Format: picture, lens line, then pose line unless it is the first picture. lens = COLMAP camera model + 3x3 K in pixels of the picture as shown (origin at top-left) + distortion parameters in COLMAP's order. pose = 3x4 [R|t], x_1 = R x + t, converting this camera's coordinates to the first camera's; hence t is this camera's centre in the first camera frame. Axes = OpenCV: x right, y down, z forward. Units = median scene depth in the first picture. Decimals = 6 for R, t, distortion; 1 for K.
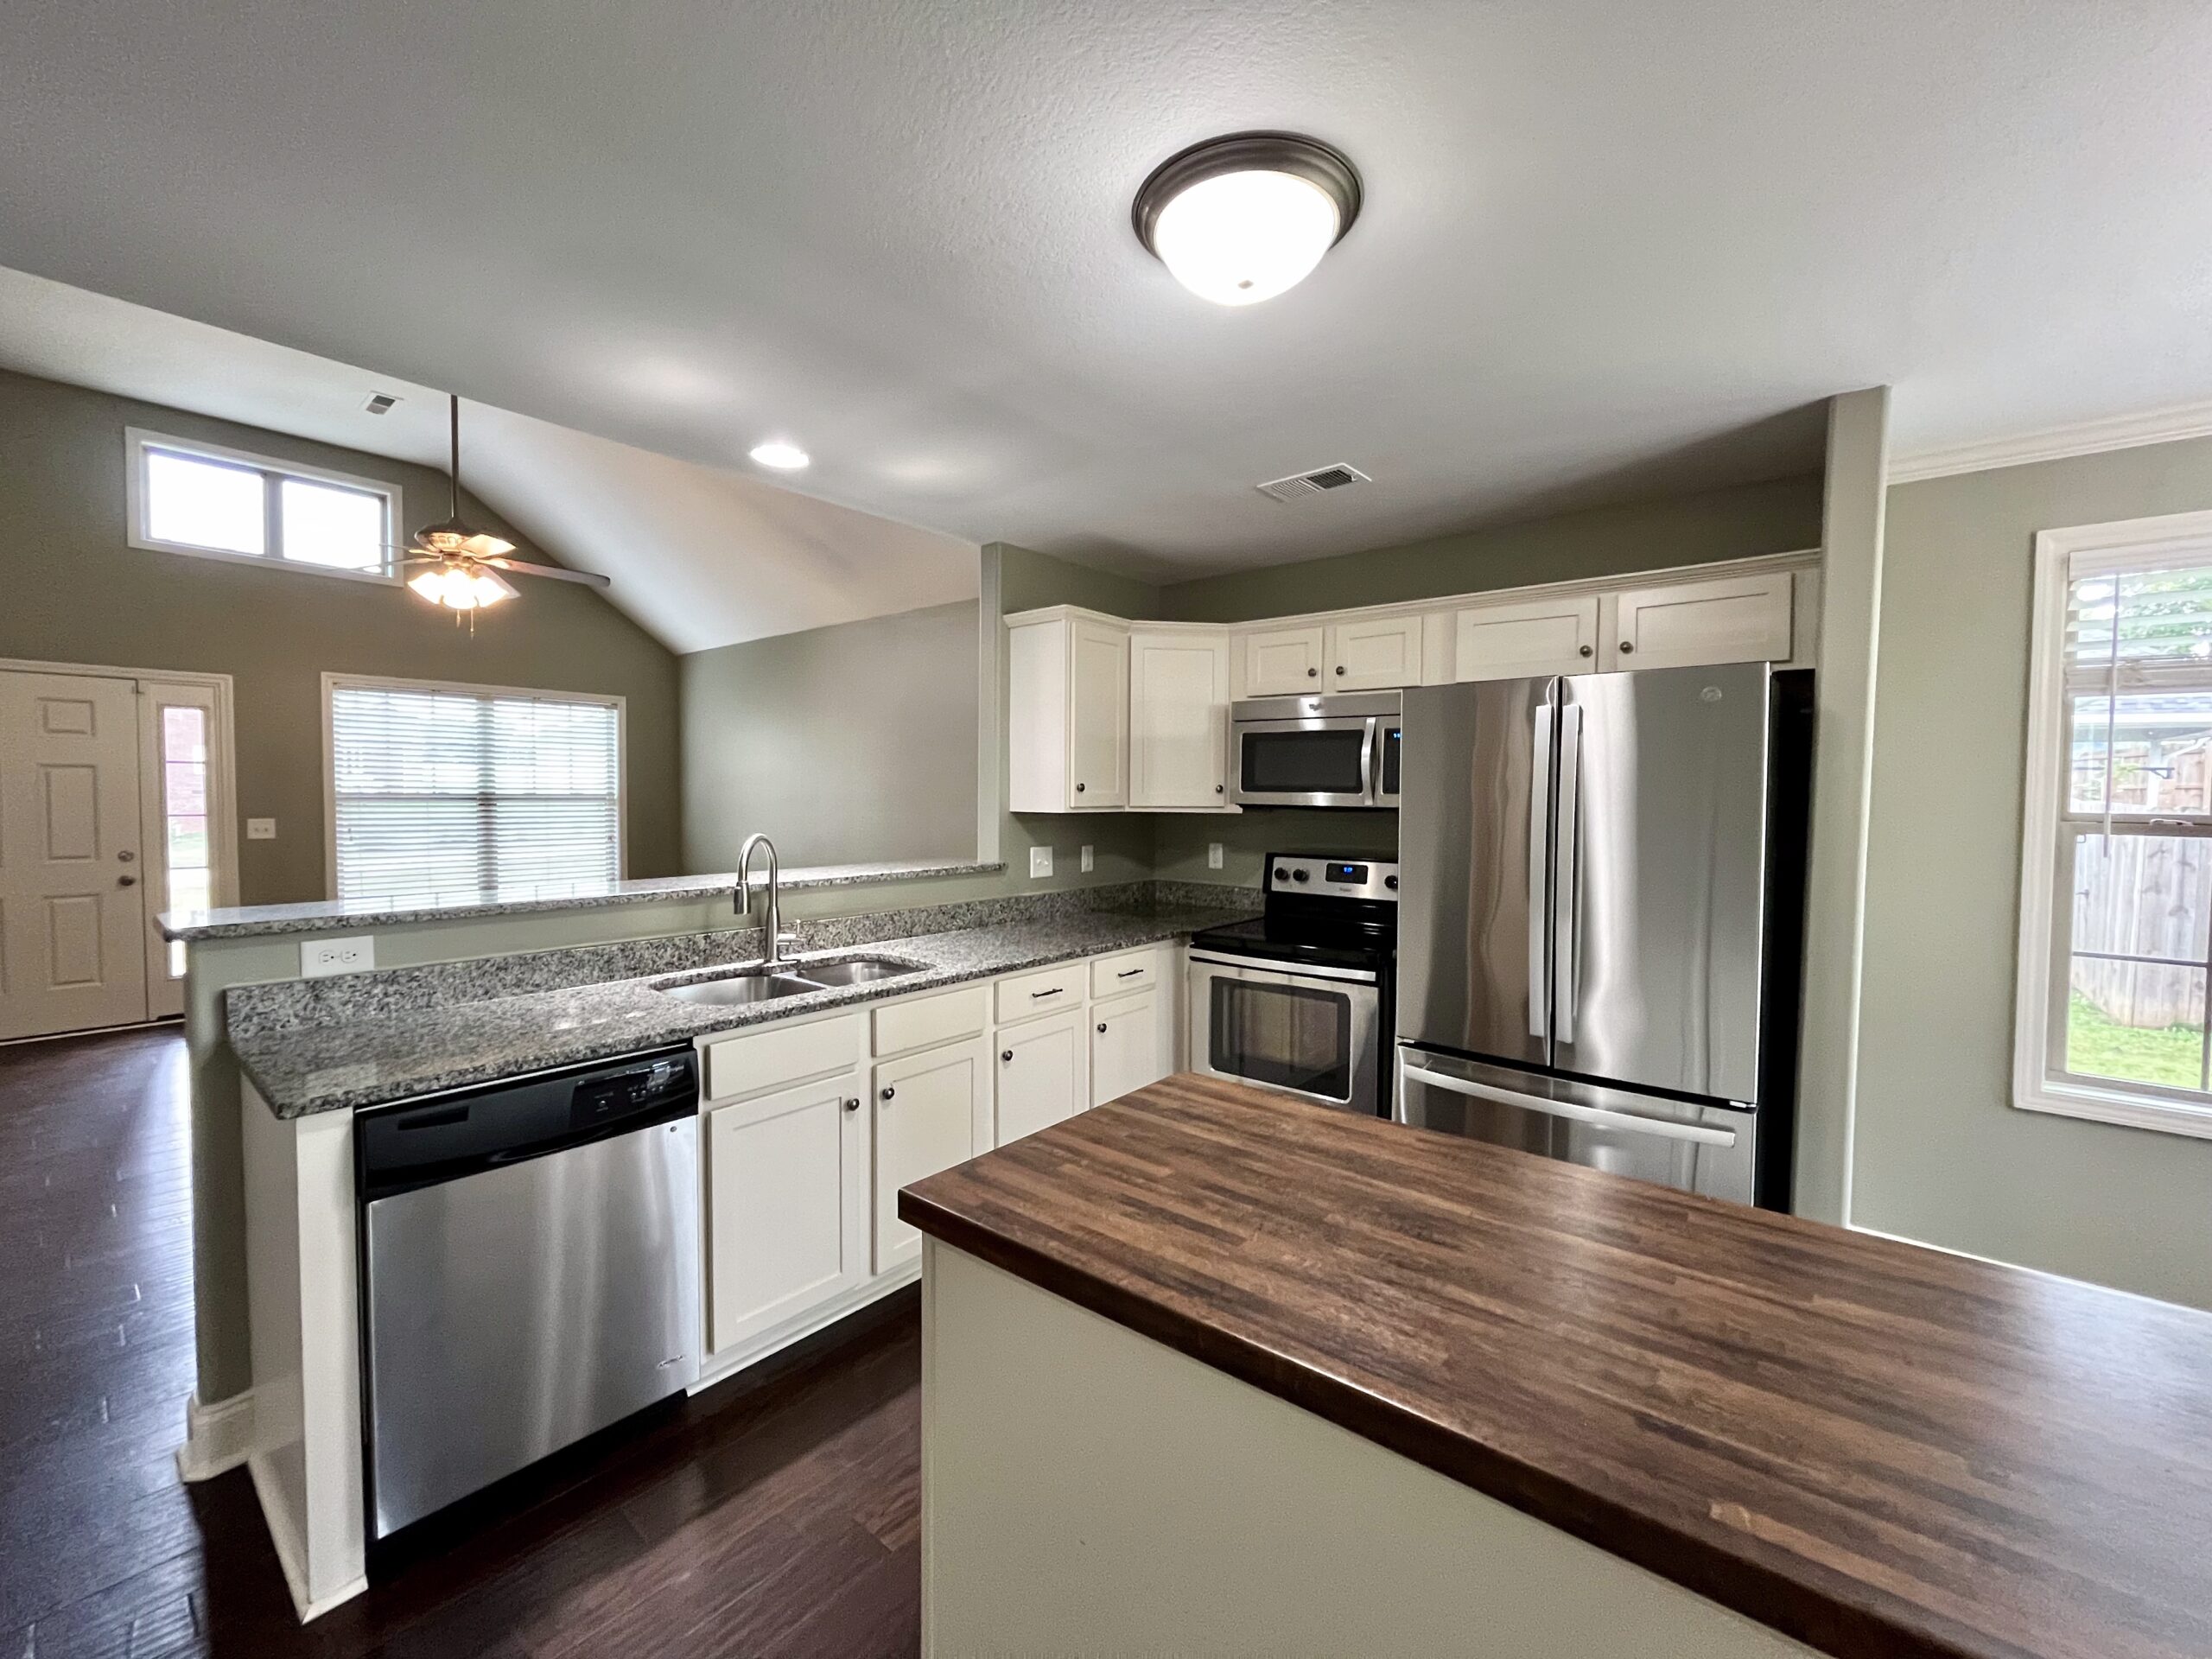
lens RADIAL K [[906.4, 0, 1093.1], [0, 906.4, 830.4], [0, 0, 1]] dist [-0.003435, 0.001276]
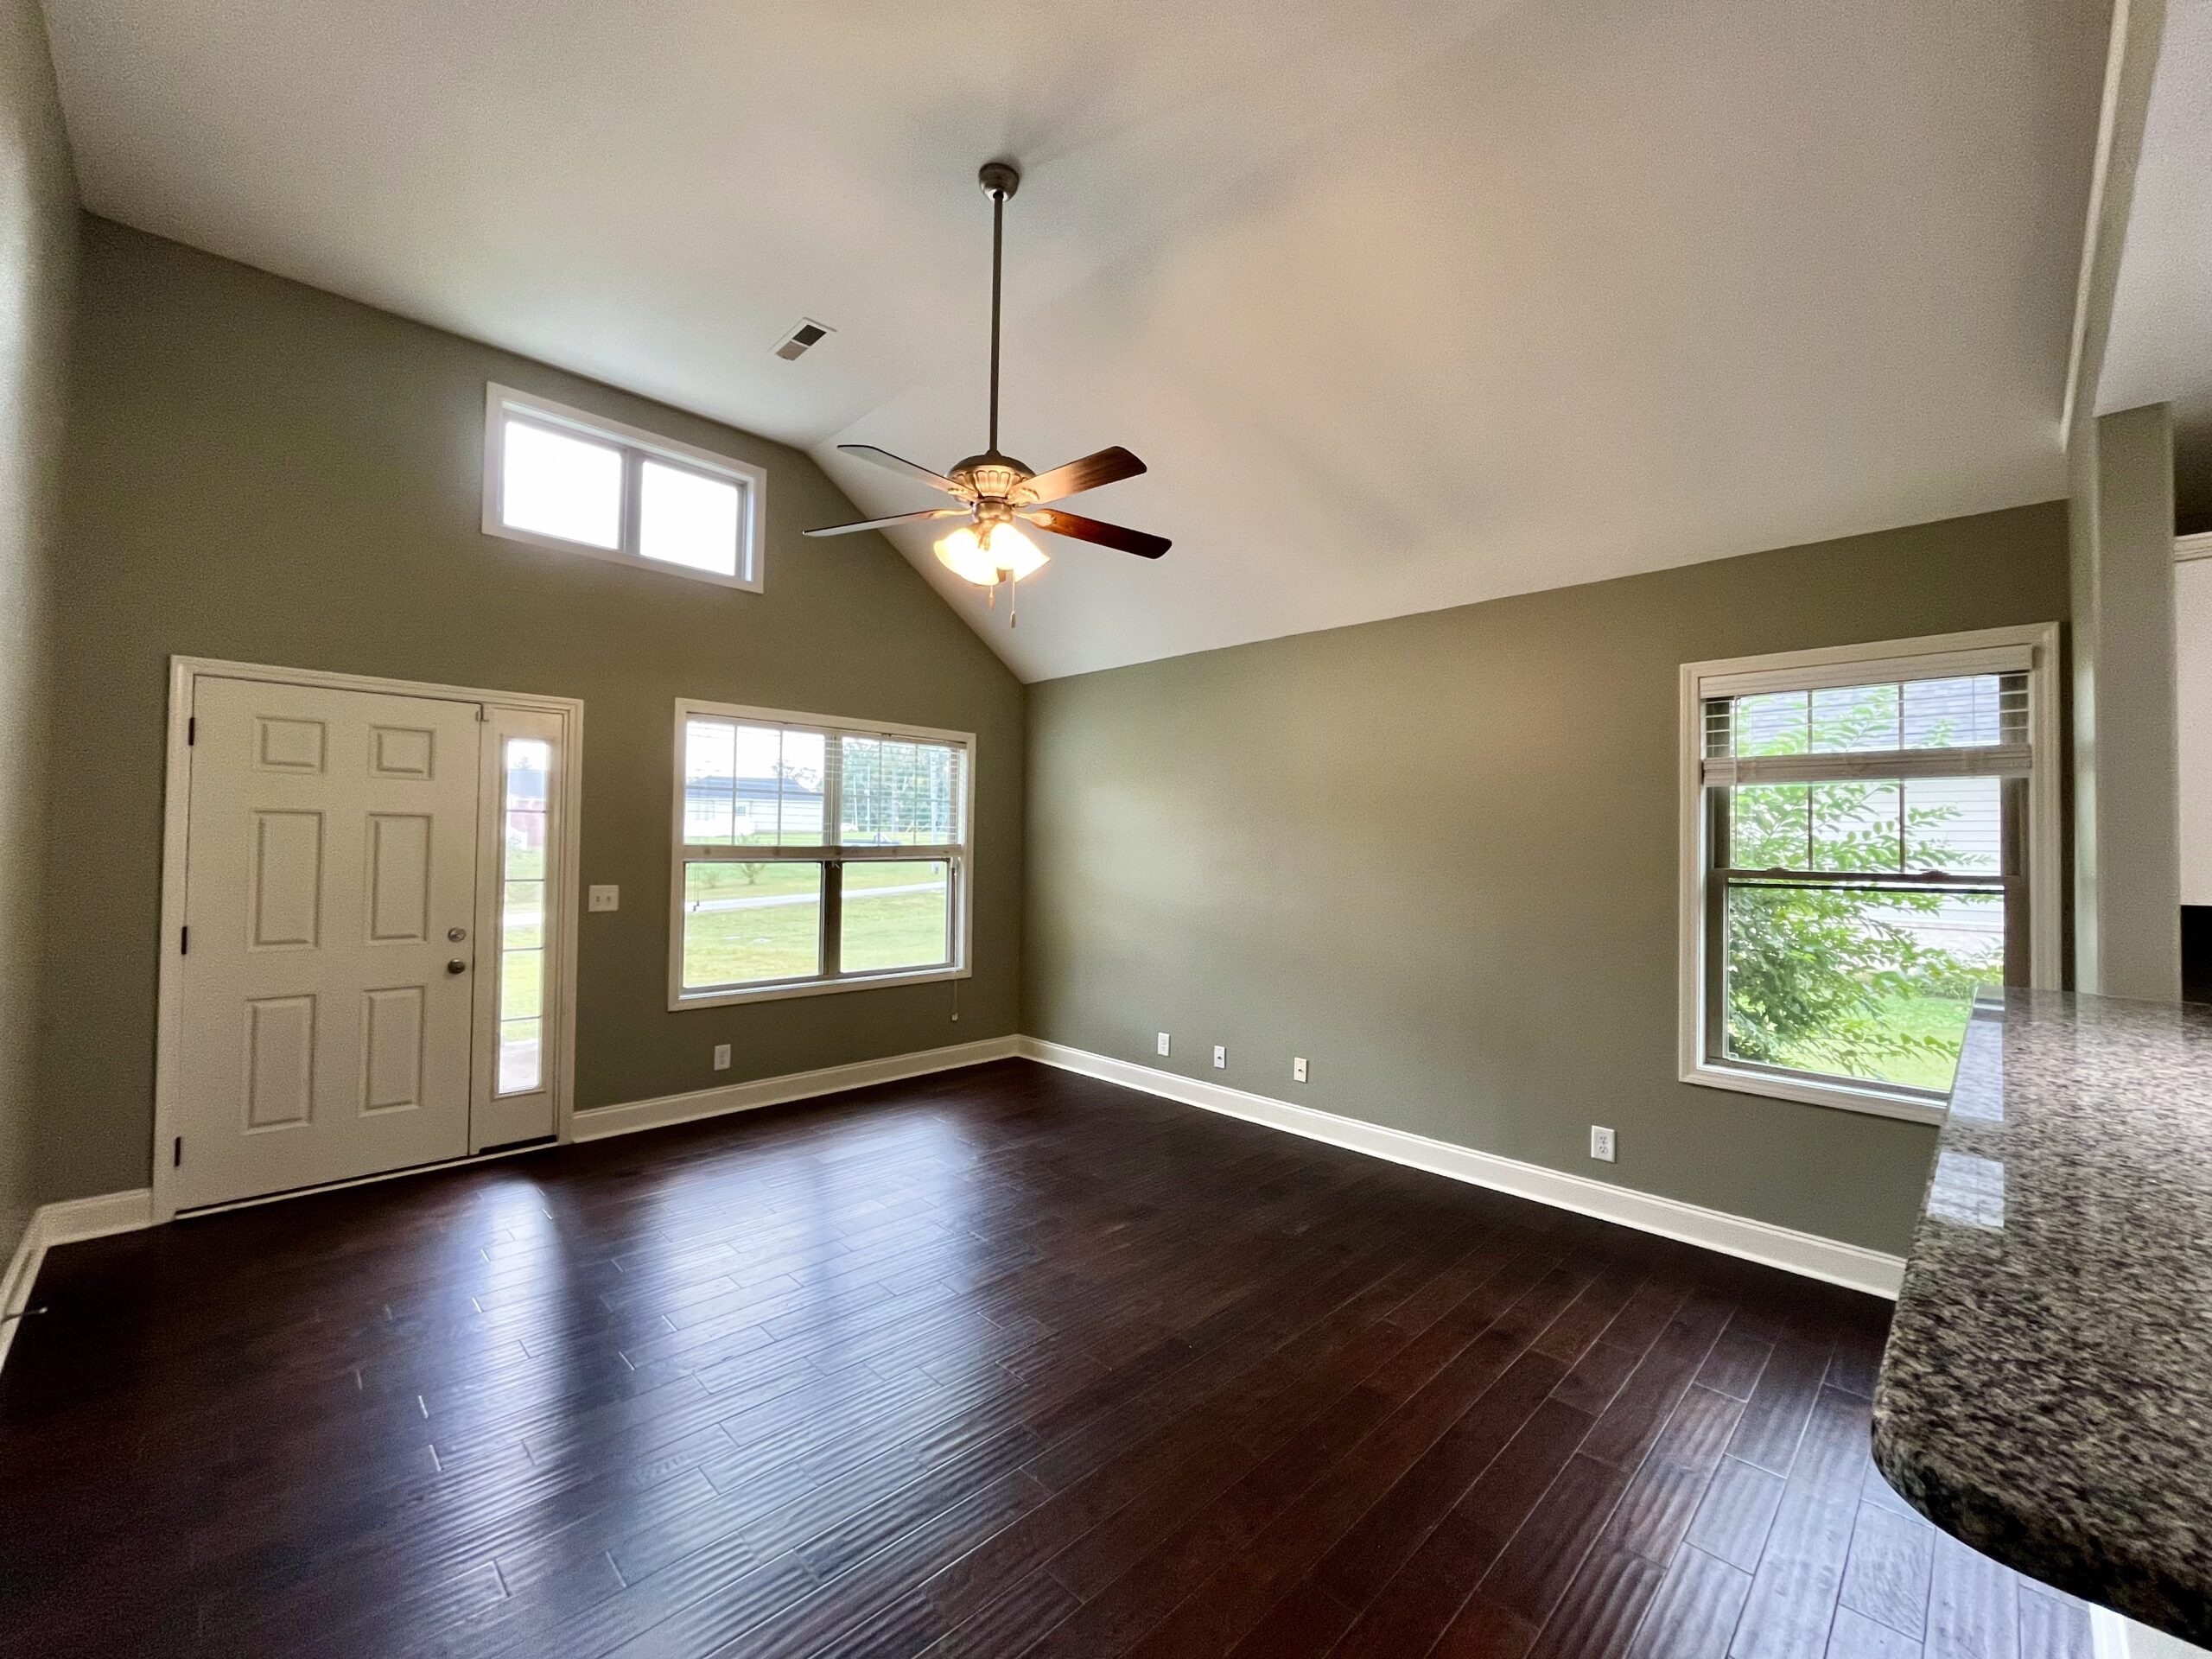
lens RADIAL K [[906.4, 0, 1128.0], [0, 906.4, 825.7], [0, 0, 1]] dist [-0.003435, 0.001276]
pose [[0.996261, 0.004070, -0.086303, -0.402210], [-0.009152, 0.998241, -0.058577, -0.020967], [0.085912, 0.059147, 0.994545, 0.262548]]
